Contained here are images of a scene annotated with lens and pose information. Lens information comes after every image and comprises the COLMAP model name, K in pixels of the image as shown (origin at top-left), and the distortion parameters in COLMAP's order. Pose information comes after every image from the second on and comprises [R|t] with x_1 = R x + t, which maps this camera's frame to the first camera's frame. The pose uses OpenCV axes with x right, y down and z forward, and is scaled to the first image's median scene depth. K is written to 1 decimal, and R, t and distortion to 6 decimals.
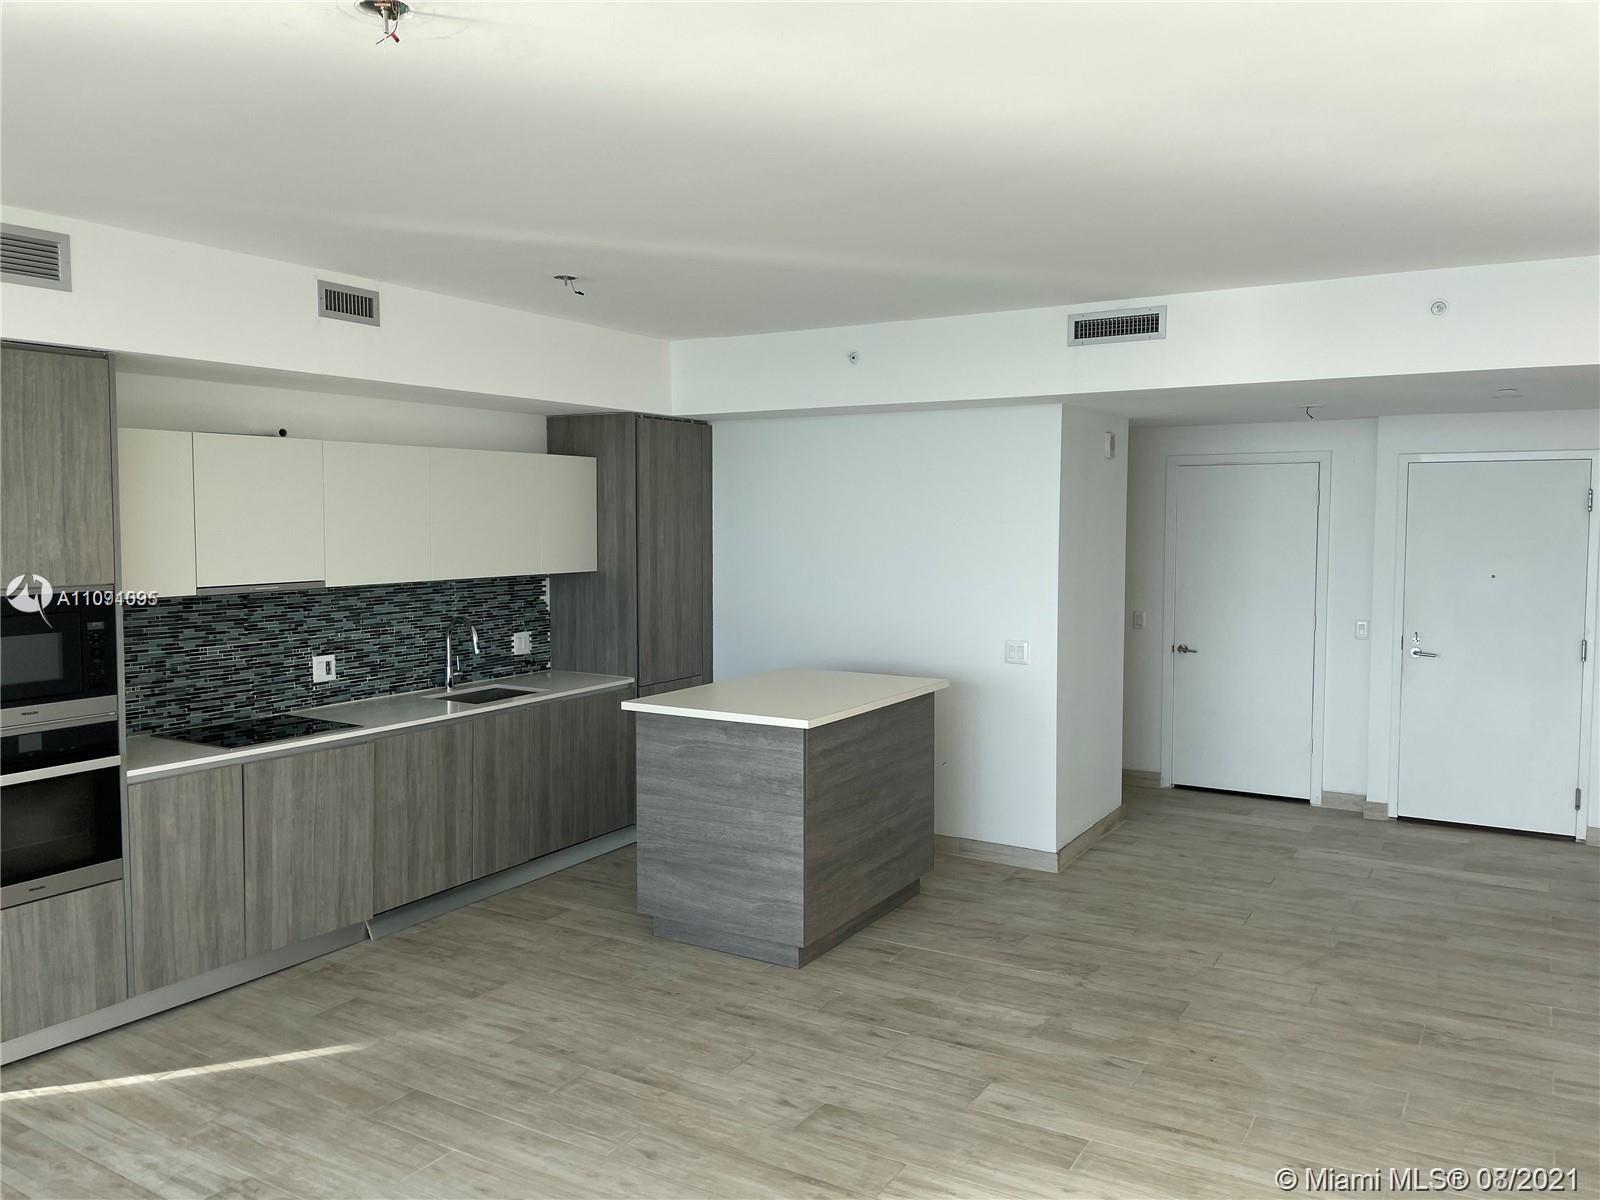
lens RADIAL K [[1236.3, 0, 791.6], [0, 1236.3, 598.7], [0, 0, 1]] dist [0.077560, -0.103502]
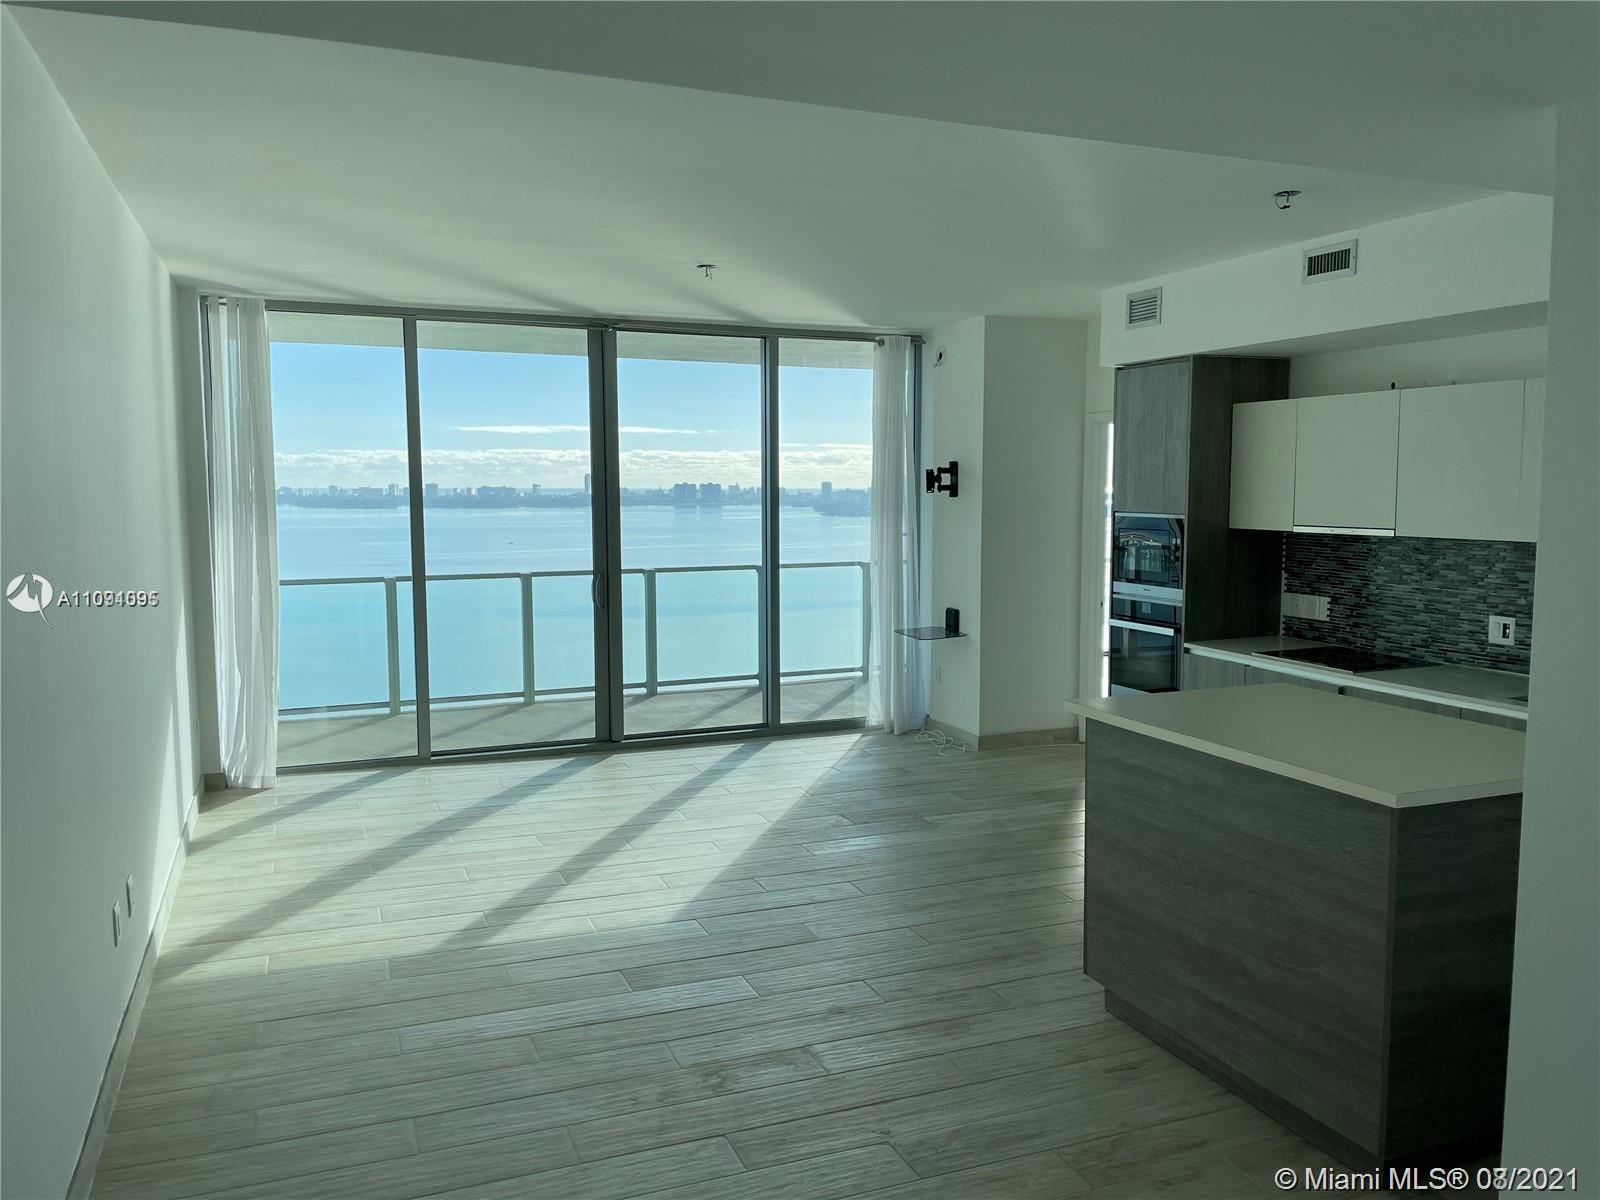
lens RADIAL K [[1236.3, 0, 829.0], [0, 1236.3, 607.4], [0, 0, 1]] dist [0.077560, -0.103502]
pose [[-0.585294, 0.083396, -0.806521, 0.708623], [-0.055123, 0.988303, 0.142195, -0.069909], [0.808945, 0.127683, -0.573851, 1.203964]]
